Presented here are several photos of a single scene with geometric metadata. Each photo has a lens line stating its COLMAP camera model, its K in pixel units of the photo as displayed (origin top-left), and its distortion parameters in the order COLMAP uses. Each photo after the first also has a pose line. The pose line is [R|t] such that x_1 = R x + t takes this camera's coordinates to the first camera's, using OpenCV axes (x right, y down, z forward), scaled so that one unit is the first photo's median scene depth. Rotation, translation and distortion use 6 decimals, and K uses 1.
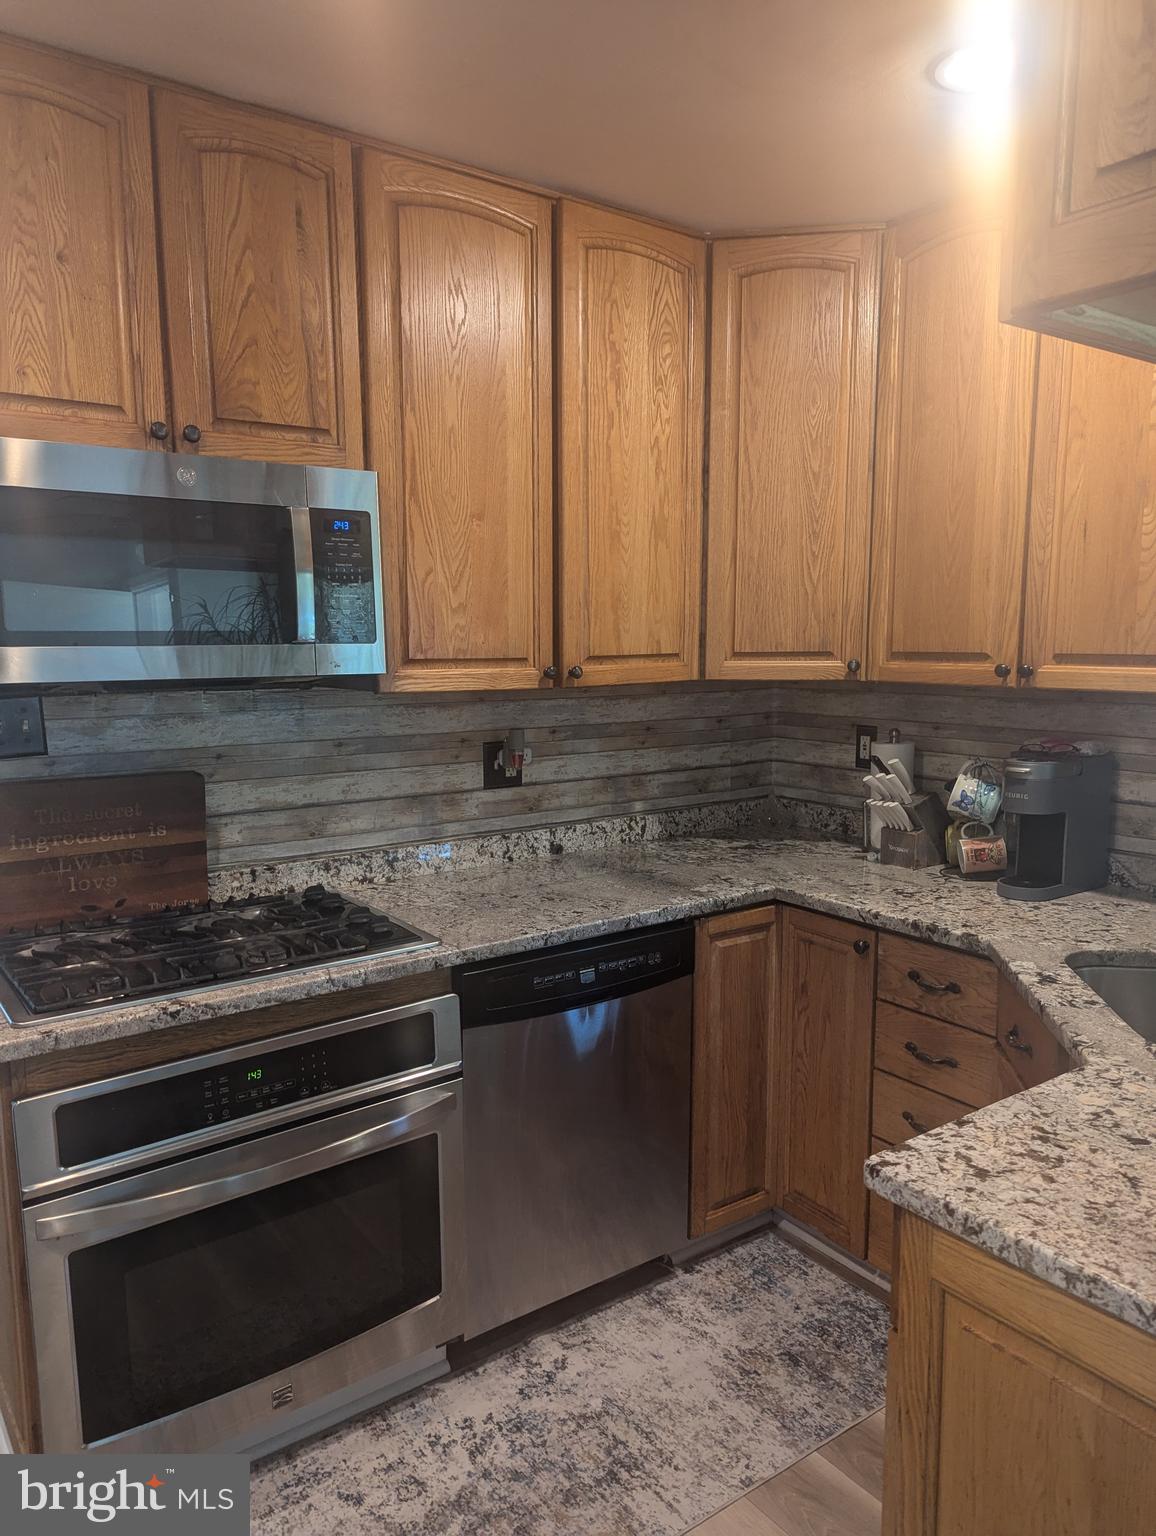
lens RADIAL K [[1129.0, 0, 581.1], [0, 1129.0, 798.1], [0, 0, 1]] dist [0.046171, -0.040729]
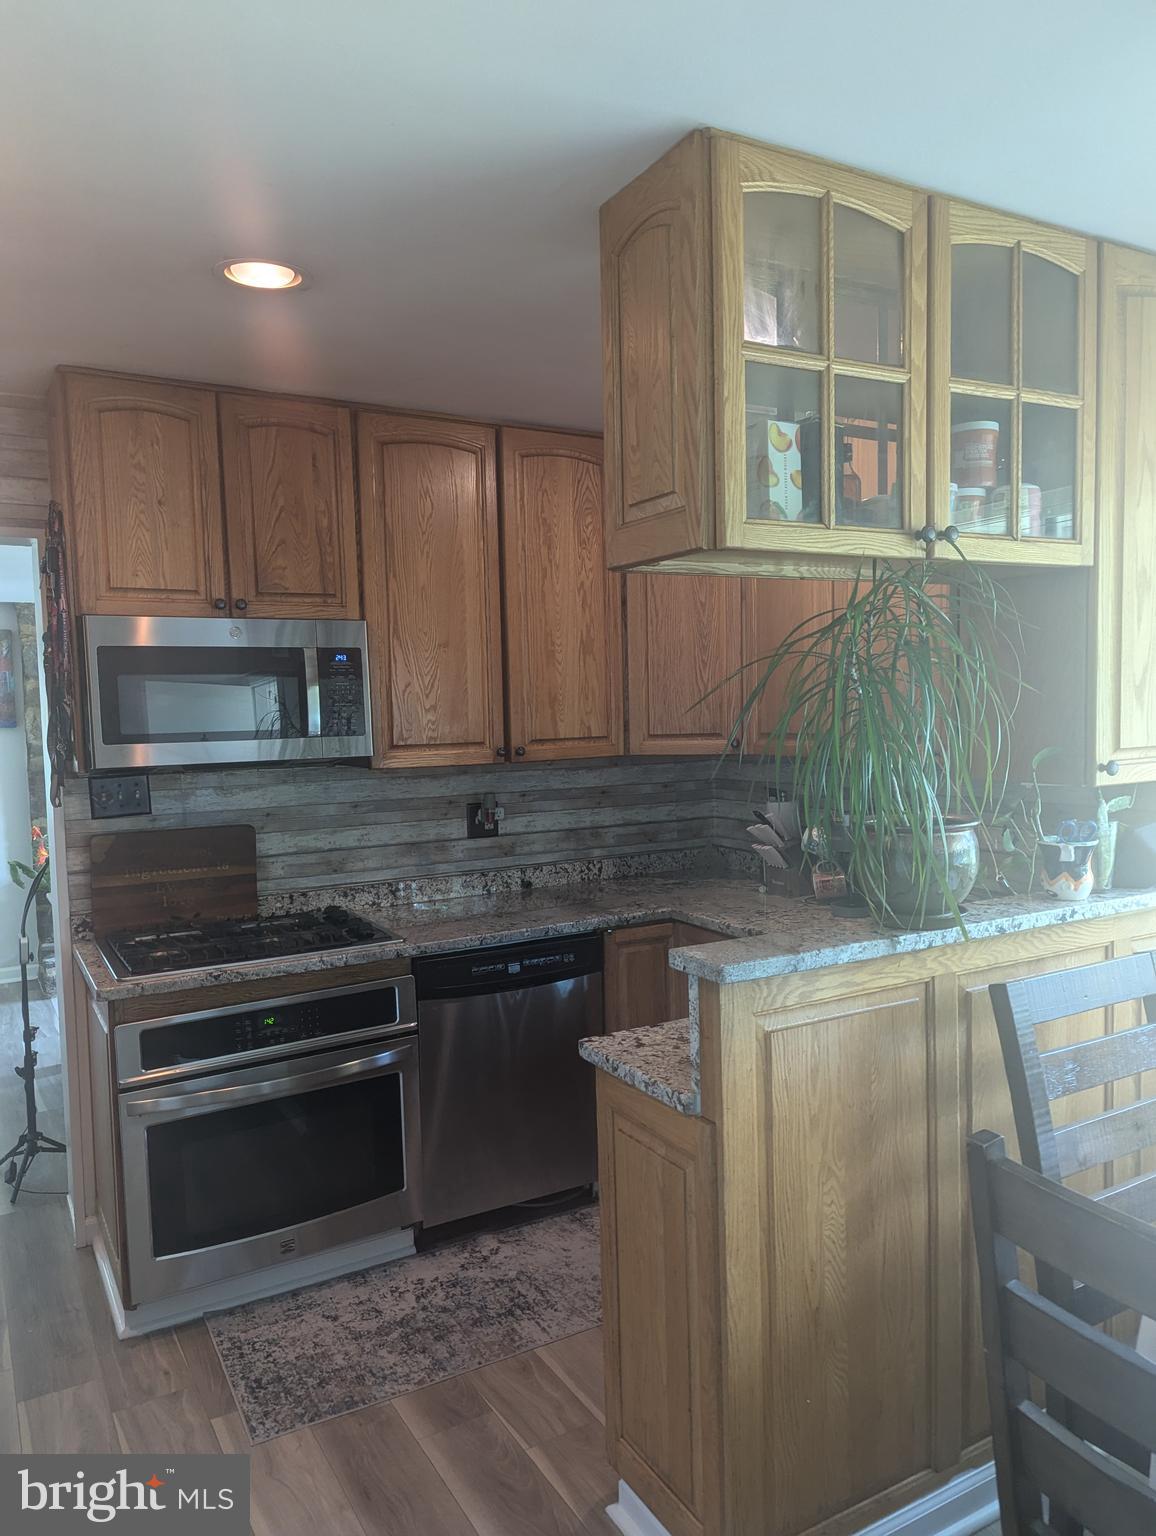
lens RADIAL K [[1117.2, 0, 574.5], [0, 1117.2, 787.8], [0, 0, 1]] dist [0.046617, -0.002172]
pose [[0.993606, -0.010941, -0.112374, 0.226983], [0.003123, 0.997576, -0.069512, 0.029389], [0.112862, 0.068716, 0.991232, -0.364894]]
